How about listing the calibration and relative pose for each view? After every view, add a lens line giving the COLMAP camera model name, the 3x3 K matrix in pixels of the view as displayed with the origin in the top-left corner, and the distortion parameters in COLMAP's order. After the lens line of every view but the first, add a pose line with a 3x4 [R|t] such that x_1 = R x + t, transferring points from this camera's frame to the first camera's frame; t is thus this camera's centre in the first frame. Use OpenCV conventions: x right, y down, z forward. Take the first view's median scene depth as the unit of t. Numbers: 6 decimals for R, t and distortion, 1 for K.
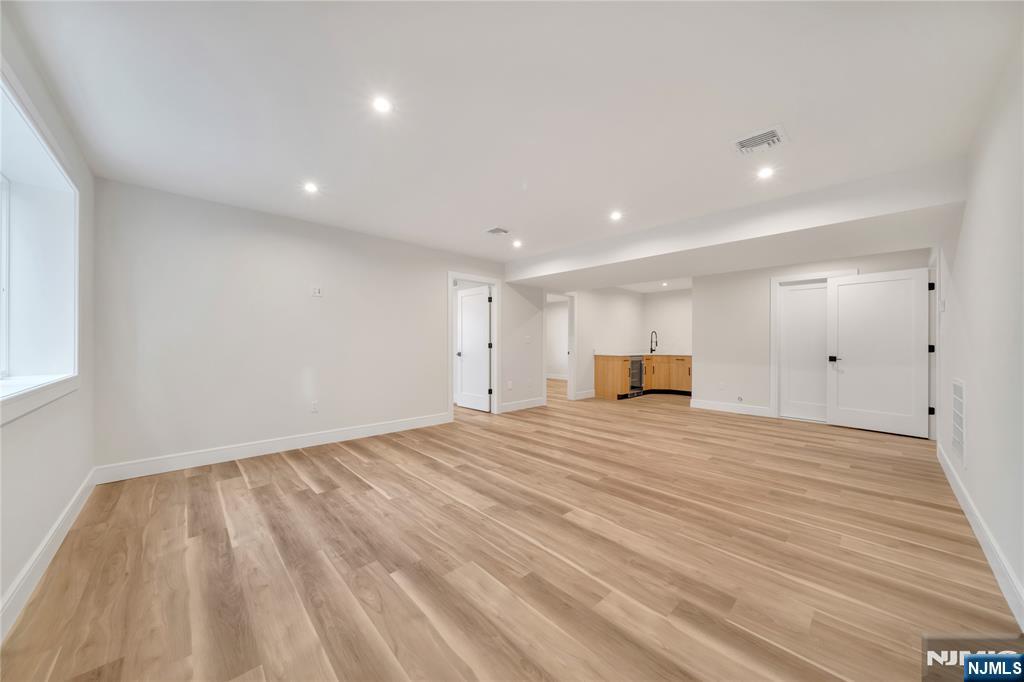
lens RADIAL K [[355.3, 0, 504.6], [0, 355.3, 338.3], [0, 0, 1]] dist [-0.001096, 0.000050]
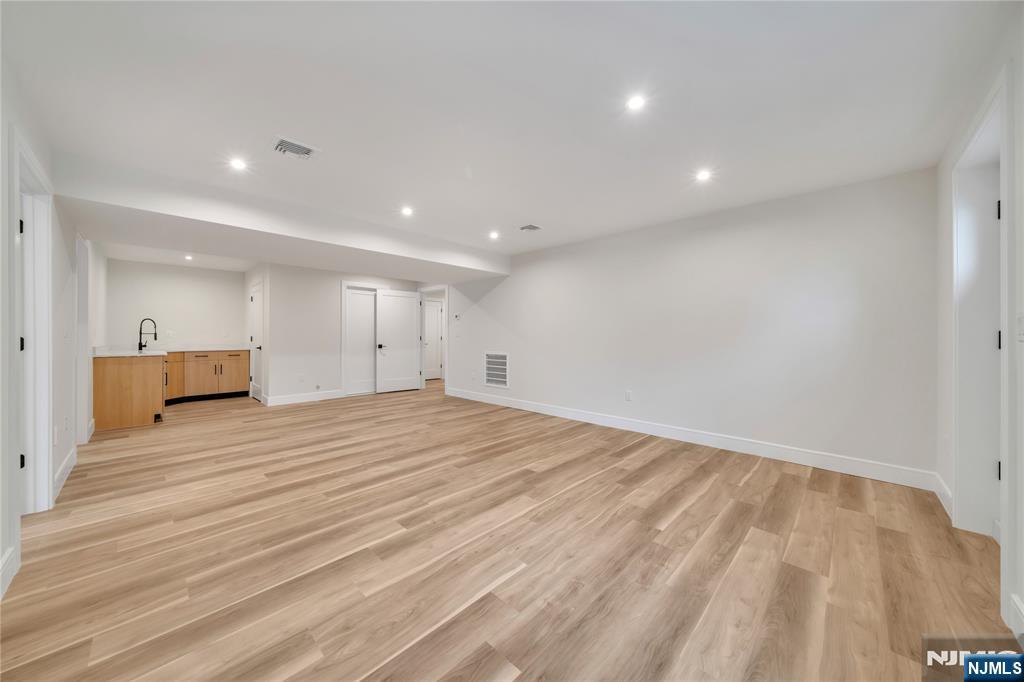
lens RADIAL K [[355.3, 0, 504.6], [0, 355.3, 338.3], [0, 0, 1]] dist [-0.001096, 0.000050]
pose [[-0.049197, -0.010129, 0.998738, -0.883248], [-0.015845, 0.999831, 0.009360, 0.003061], [-0.998663, -0.015364, -0.049350, 0.946140]]
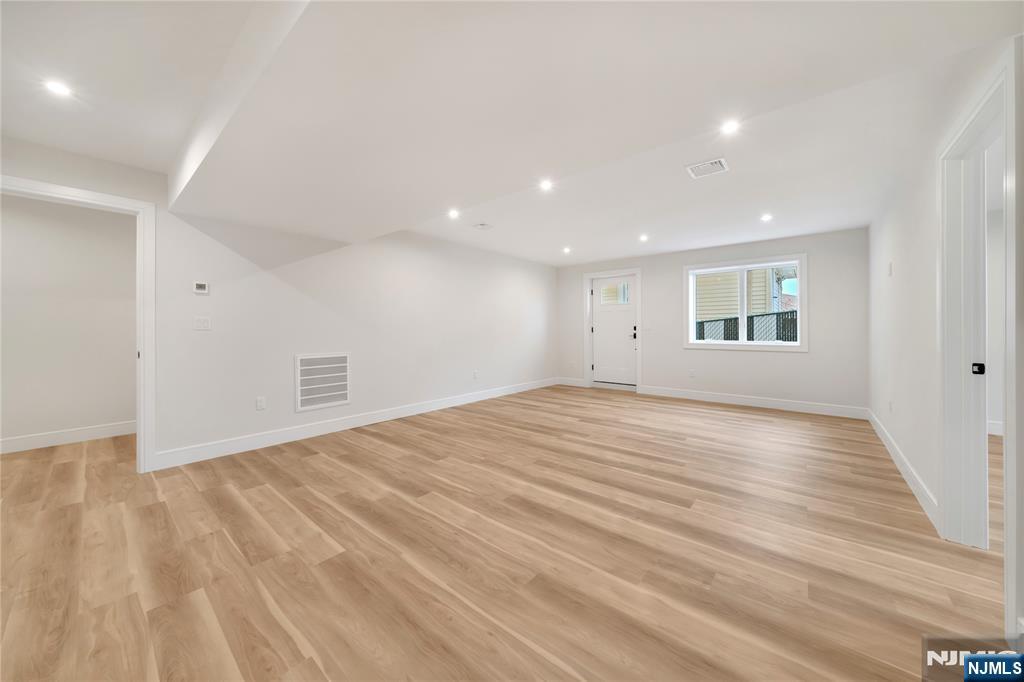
lens RADIAL K [[355.3, 0, 504.6], [0, 355.3, 338.3], [0, 0, 1]] dist [-0.001096, 0.000050]
pose [[-0.993182, -0.001233, -0.116569, 0.636422], [-0.002157, 0.999967, 0.007806, 0.032420], [0.116556, 0.008004, -0.993152, 2.285366]]
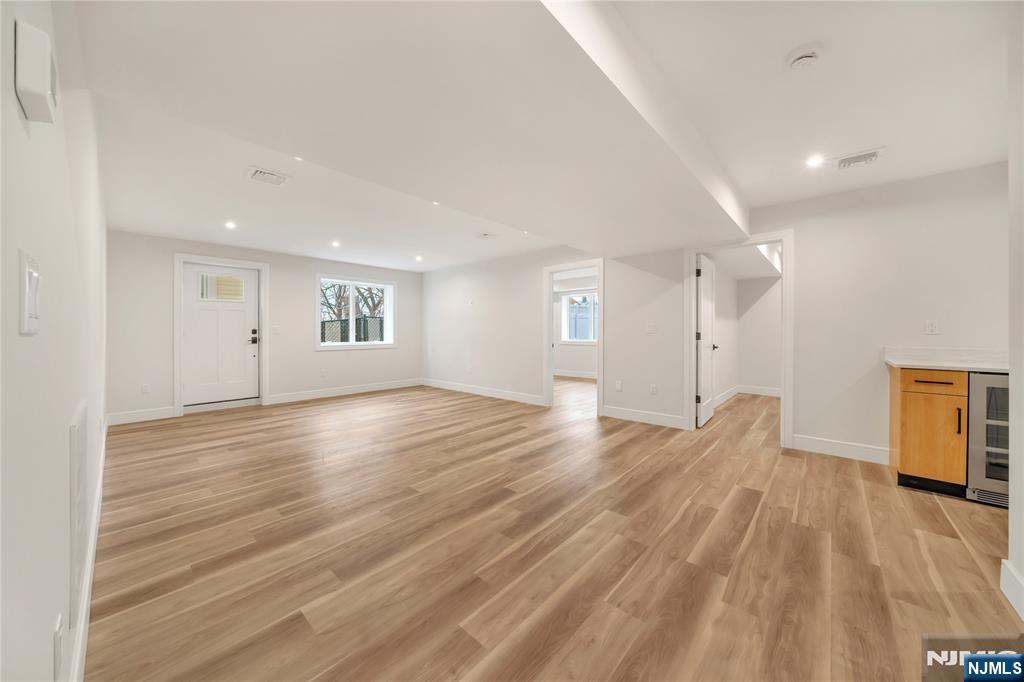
lens RADIAL K [[355.3, 0, 504.6], [0, 355.3, 338.3], [0, 0, 1]] dist [-0.001096, 0.000050]
pose [[0.078107, 0.009590, -0.996899, 1.593522], [0.016837, 0.999798, 0.010937, 0.023084], [0.996803, -0.017639, 0.077930, 1.362478]]
